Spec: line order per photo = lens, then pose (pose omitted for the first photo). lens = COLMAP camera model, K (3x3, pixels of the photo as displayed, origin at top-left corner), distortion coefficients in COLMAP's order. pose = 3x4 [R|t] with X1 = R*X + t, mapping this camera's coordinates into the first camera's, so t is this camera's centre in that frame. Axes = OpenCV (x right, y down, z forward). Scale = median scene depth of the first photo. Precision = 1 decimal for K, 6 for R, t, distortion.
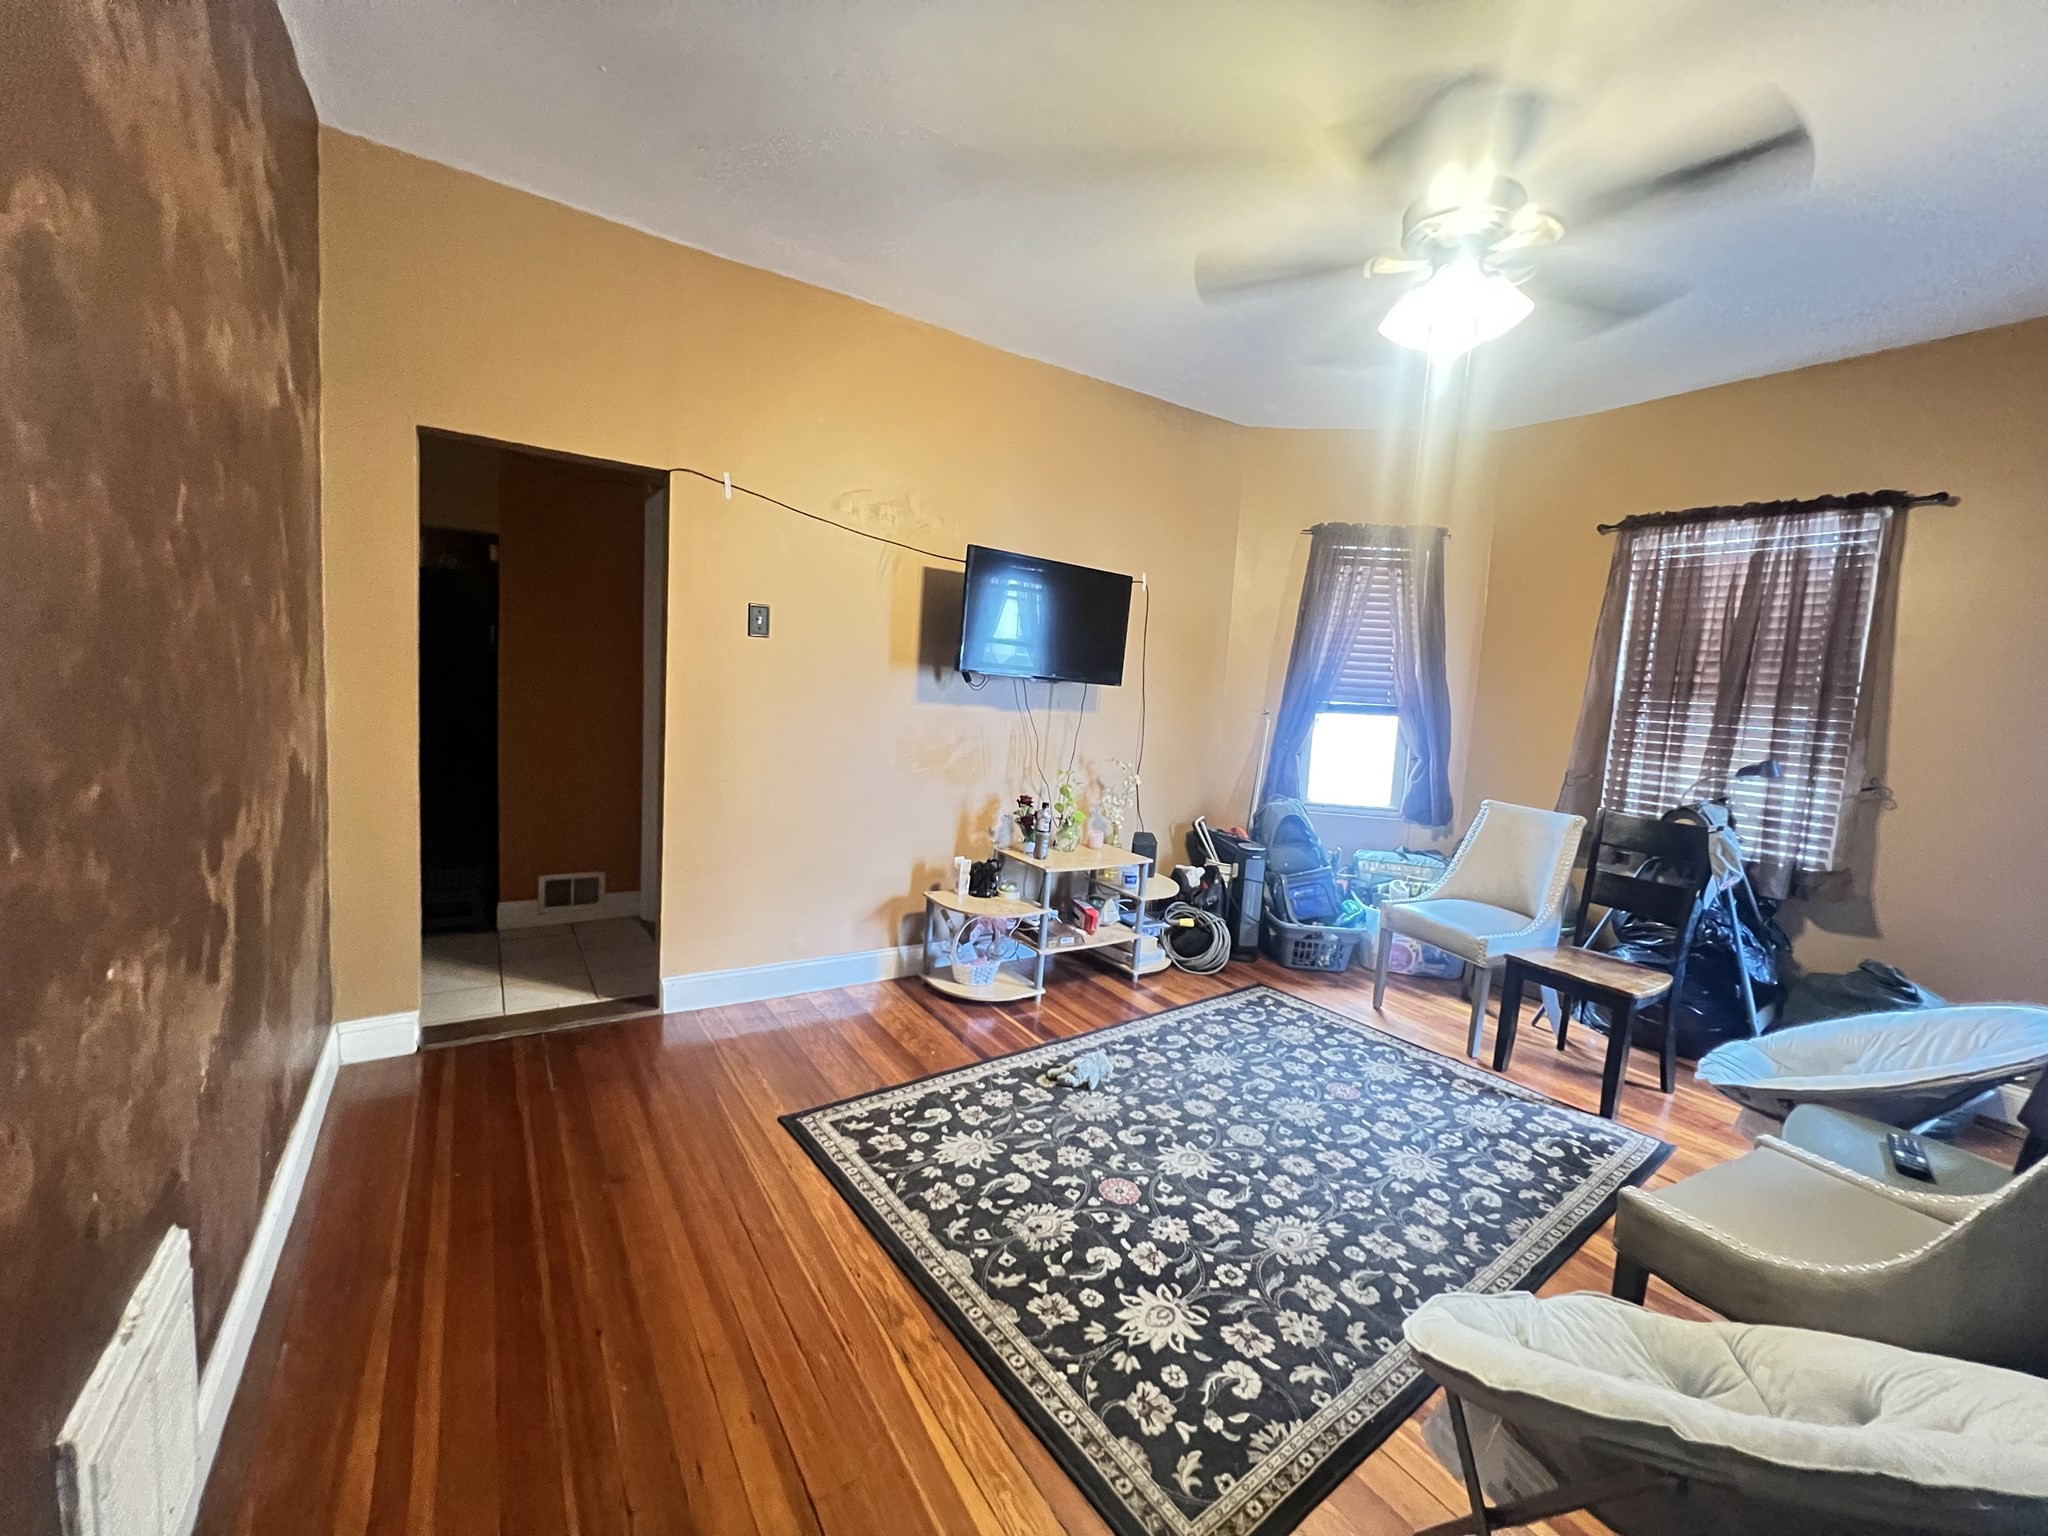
lens RADIAL K [[816.9, 0, 1029.5], [0, 816.9, 770.4], [0, 0, 1]] dist [-0.006012, -0.000655]
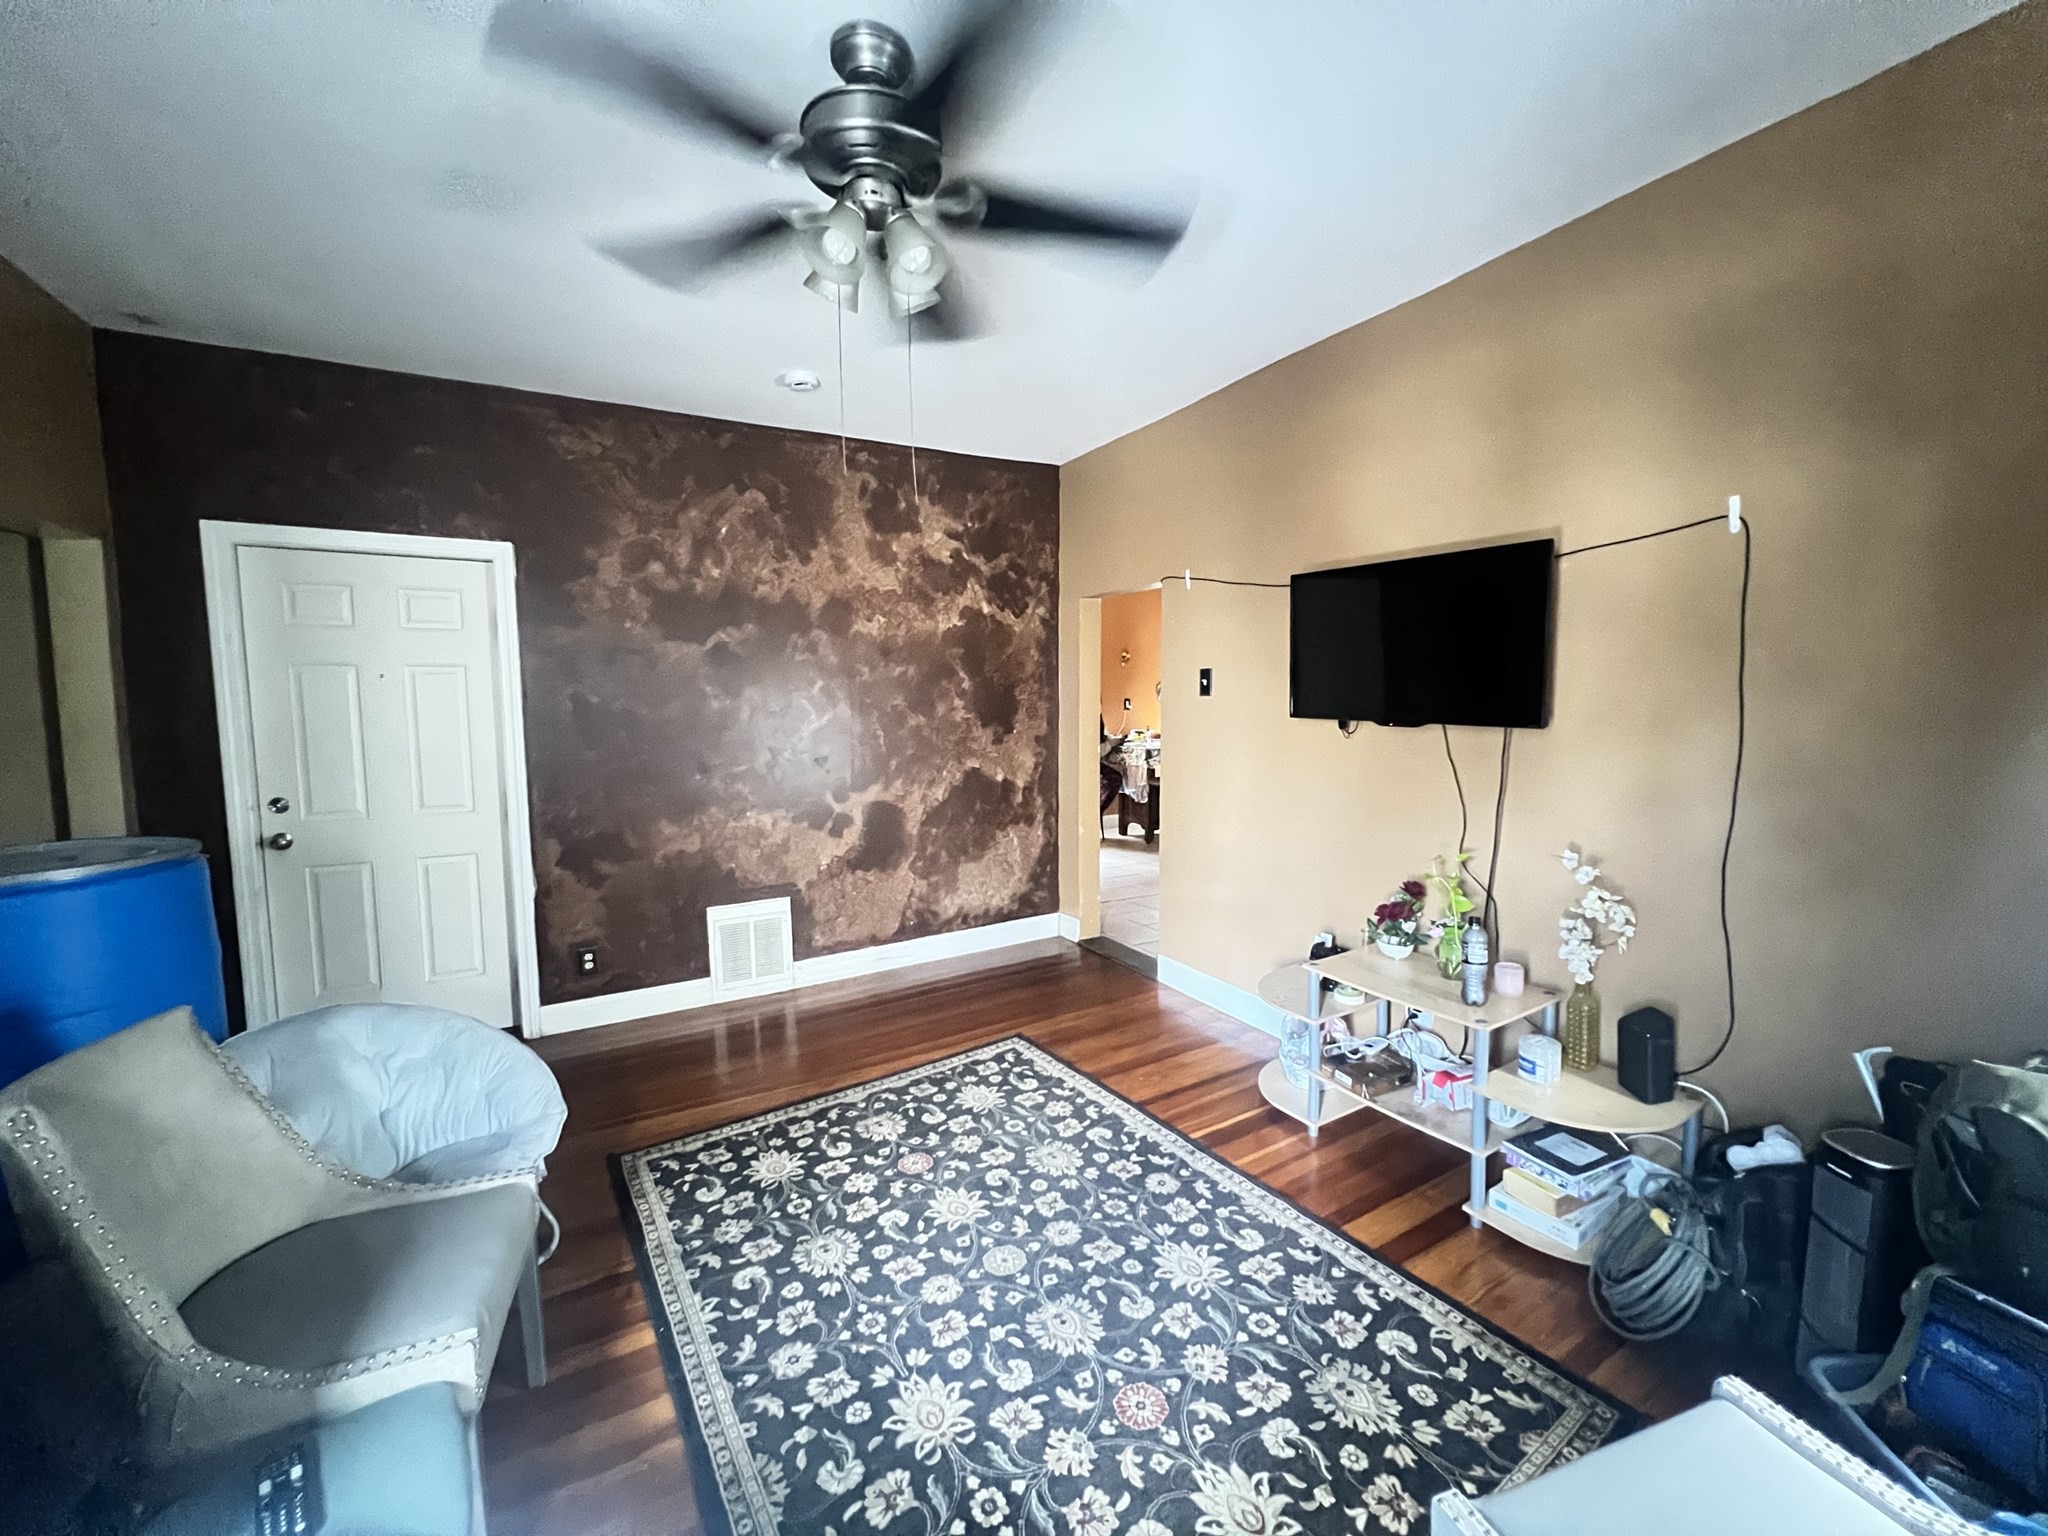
lens RADIAL K [[816.9, 0, 1030.8], [0, 816.9, 760.4], [0, 0, 1]] dist [-0.006012, -0.000655]
pose [[-0.065688, 0.020273, -0.997634, 1.230826], [-0.091931, 0.995418, 0.026282, -0.106805], [0.993596, 0.093440, -0.063523, 1.156038]]
